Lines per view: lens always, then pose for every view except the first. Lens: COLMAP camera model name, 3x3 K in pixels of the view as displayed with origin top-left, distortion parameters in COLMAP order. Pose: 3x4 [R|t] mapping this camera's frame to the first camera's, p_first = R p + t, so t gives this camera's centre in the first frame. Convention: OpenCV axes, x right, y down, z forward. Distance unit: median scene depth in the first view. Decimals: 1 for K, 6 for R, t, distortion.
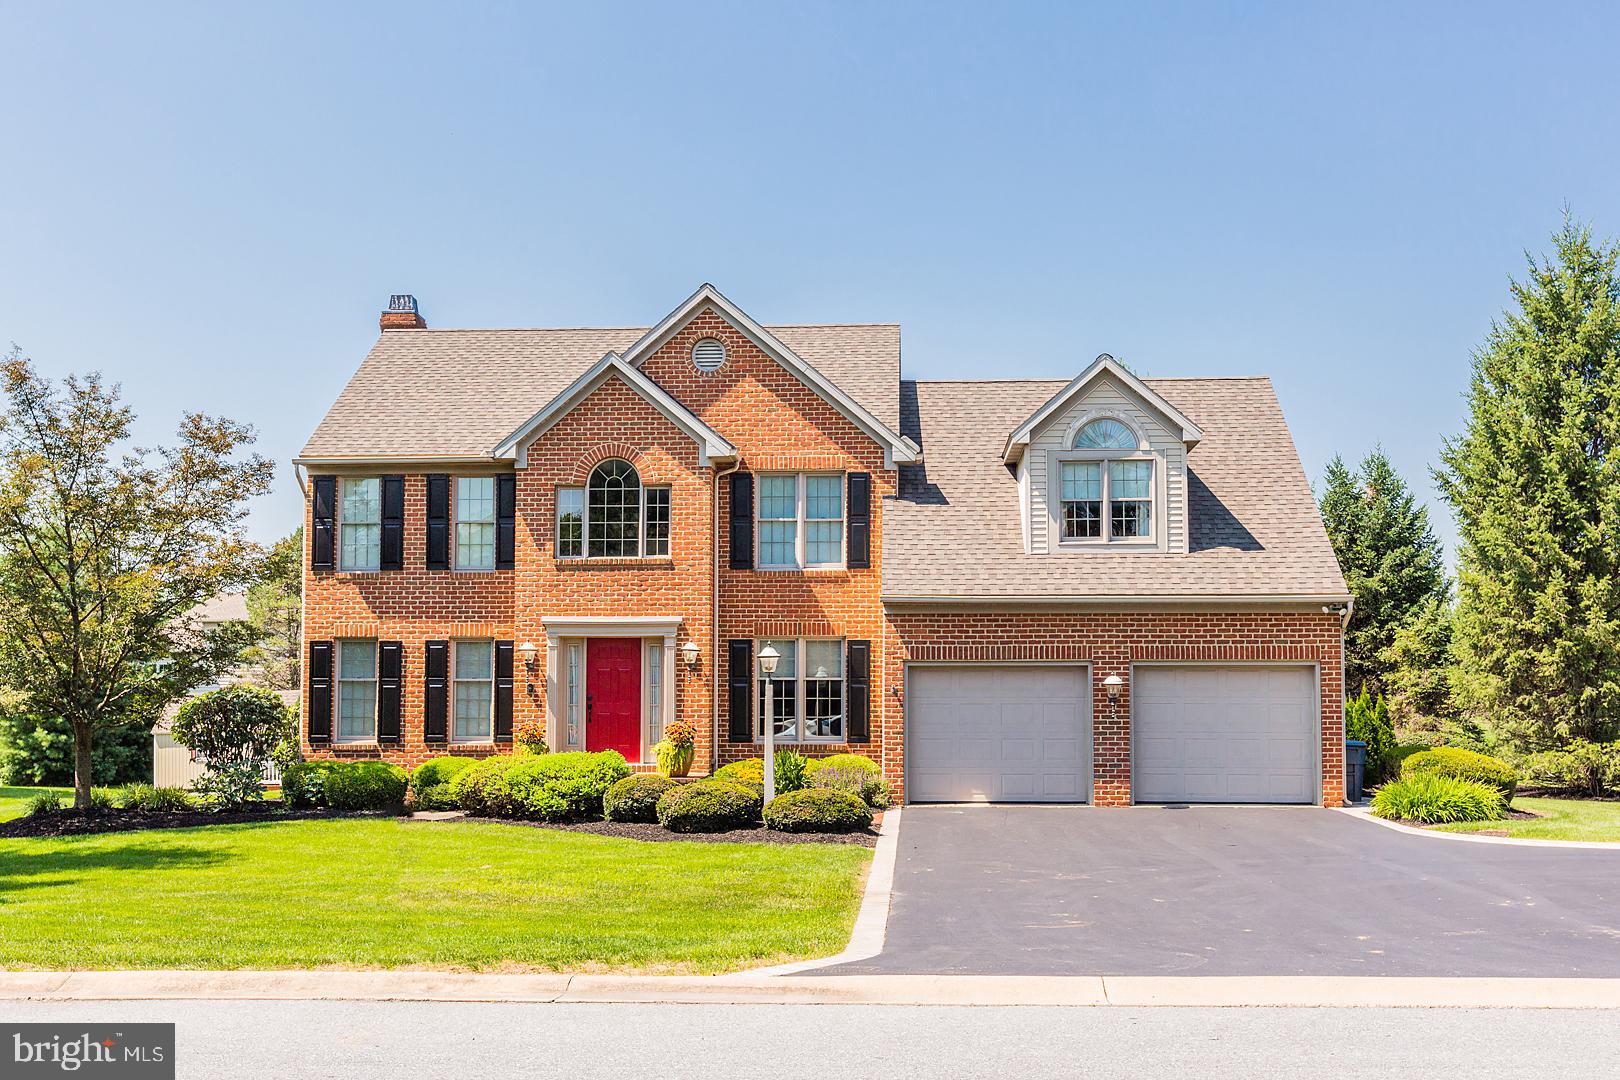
lens RADIAL K [[1794.2, 0, 804.2], [0, 1794.2, 606.1], [0, 0, 1]] dist [-0.017907, 0.032232]
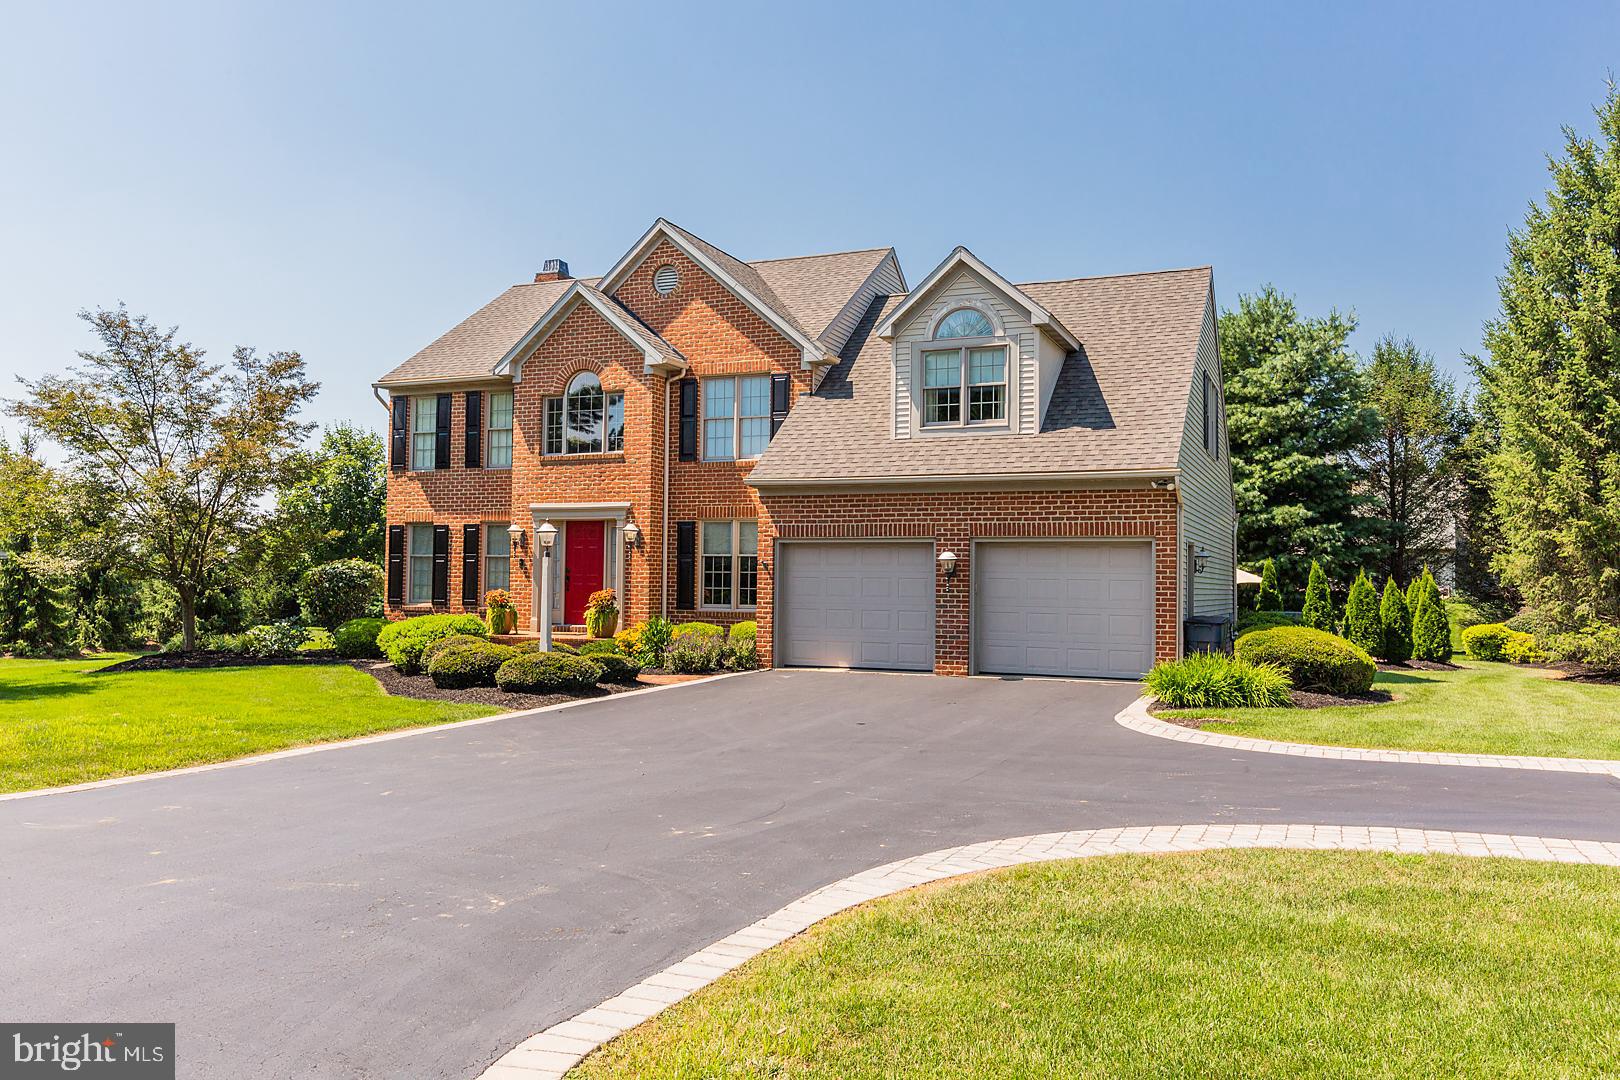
lens RADIAL K [[1250.4, 0, 806.4], [0, 1250.4, 541.4], [0, 0, 1]] dist [0.012625, -0.004274]
pose [[0.941536, -0.002032, -0.336905, 0.315780], [0.009476, 0.999746, 0.020452, 0.015762], [0.336778, -0.022449, 0.941316, 0.261597]]
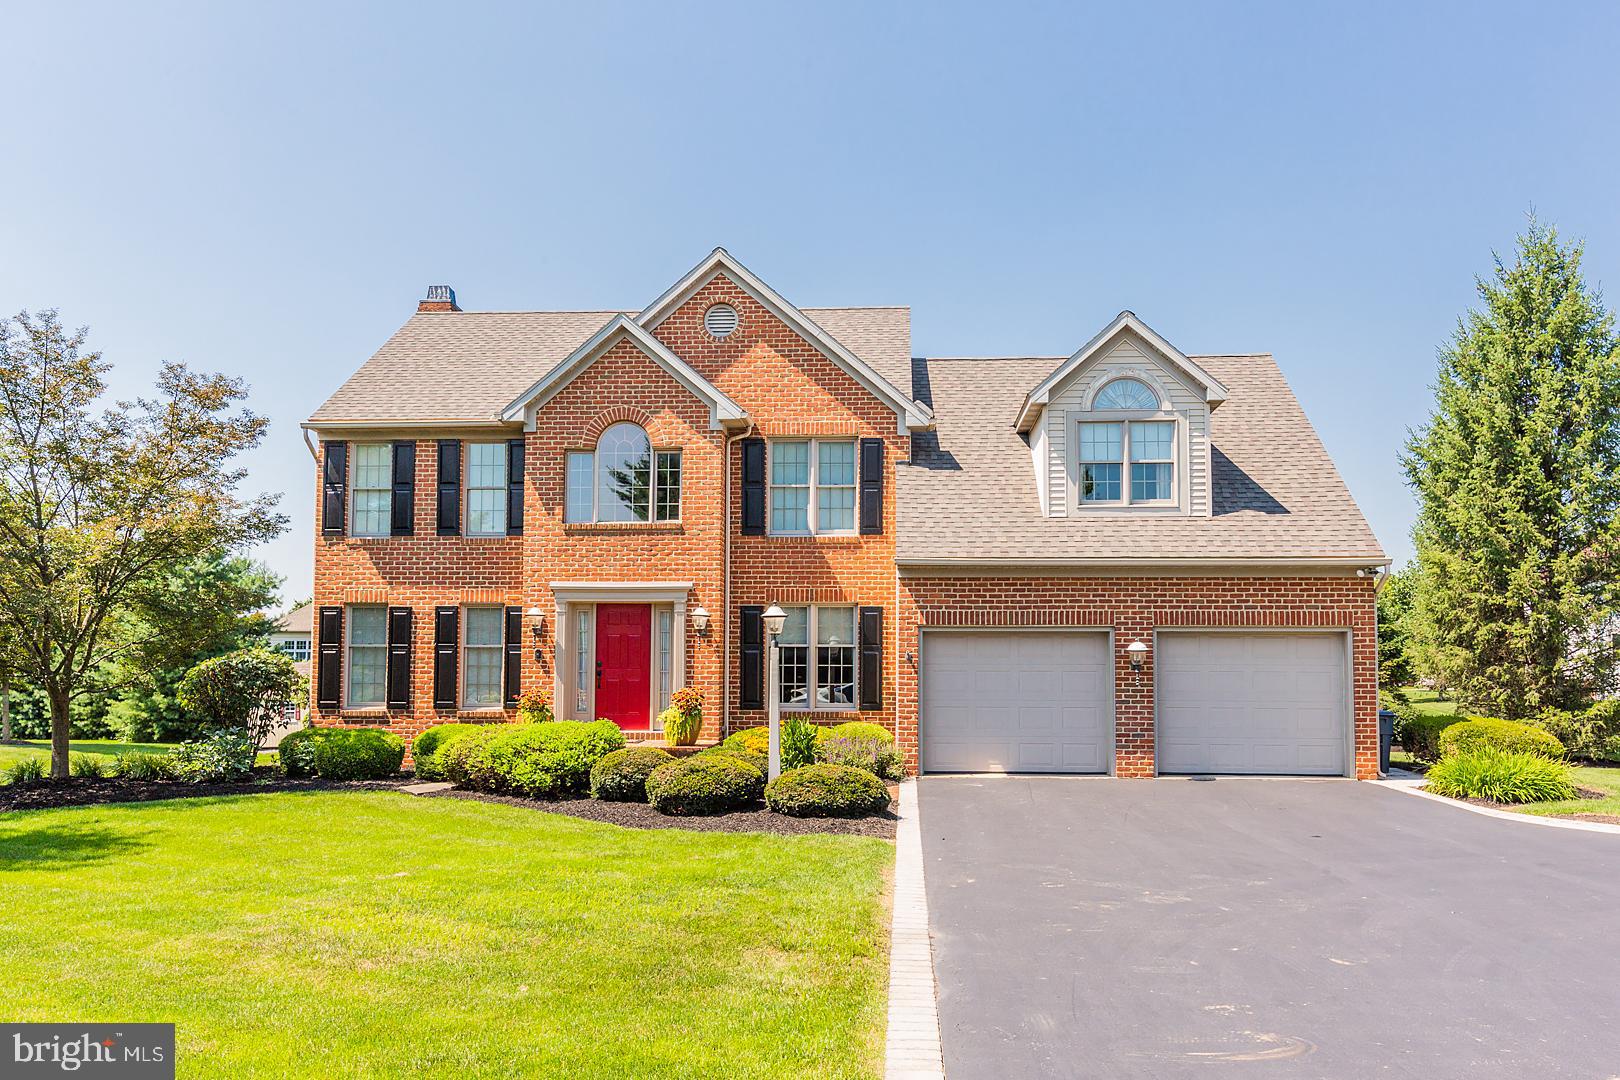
lens RADIAL K [[1321.5, 0, 825.9], [0, 1321.5, 608.7], [0, 0, 1]] dist [0.005995, -0.004368]
pose [[0.999993, 0.002816, 0.002590, 0.003505], [-0.002827, 0.999988, 0.004042, 0.017291], [-0.002579, -0.004049, 0.999988, 0.271422]]
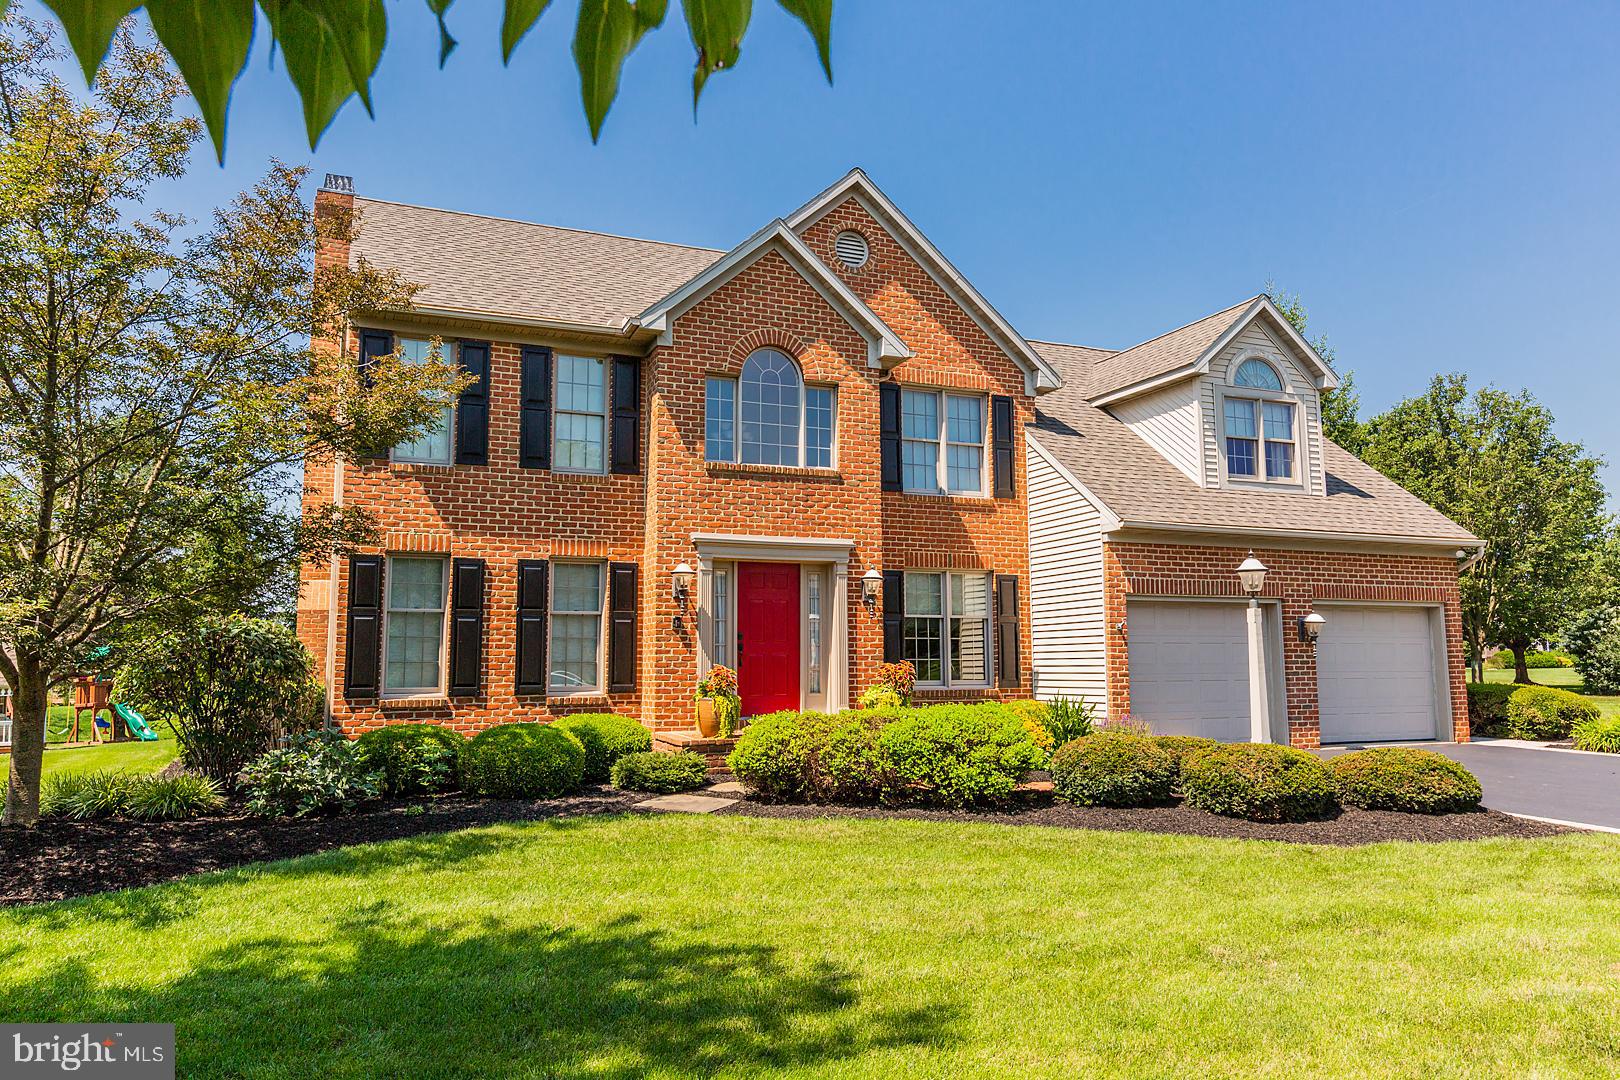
lens RADIAL K [[1115.8, 0, 810.0], [0, 1115.8, 540.0], [0, 0, 1]] dist [0.003500, 0.000112]
pose [[0.896832, 0.044180, 0.440159, -0.315005], [-0.019178, 0.997948, -0.061091, 0.038142], [-0.441955, 0.046347, 0.895839, 0.533833]]
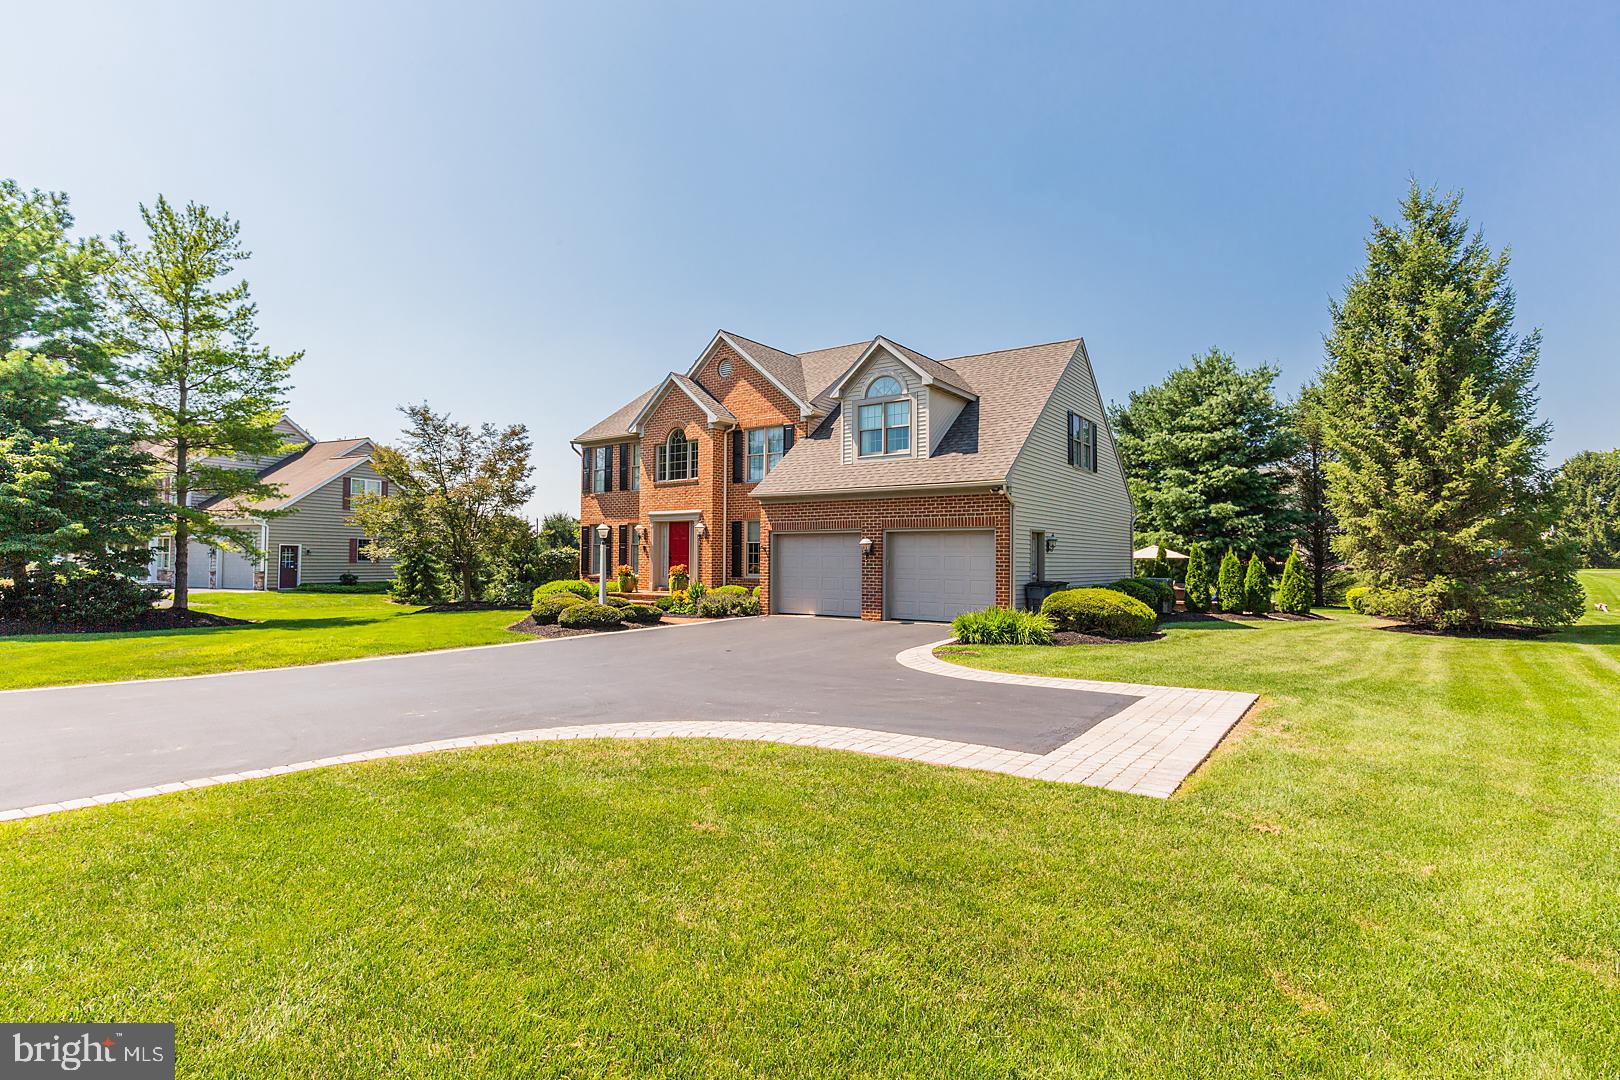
lens RADIAL K [[802.2, 0, 806.1], [0, 802.2, 538.9], [0, 0, 1]] dist [-0.001928, 0.000120]
pose [[0.846143, -0.010132, -0.532859, 0.467812], [0.026344, 0.999392, 0.022830, 0.019968], [0.532304, -0.033355, 0.845896, 0.344434]]
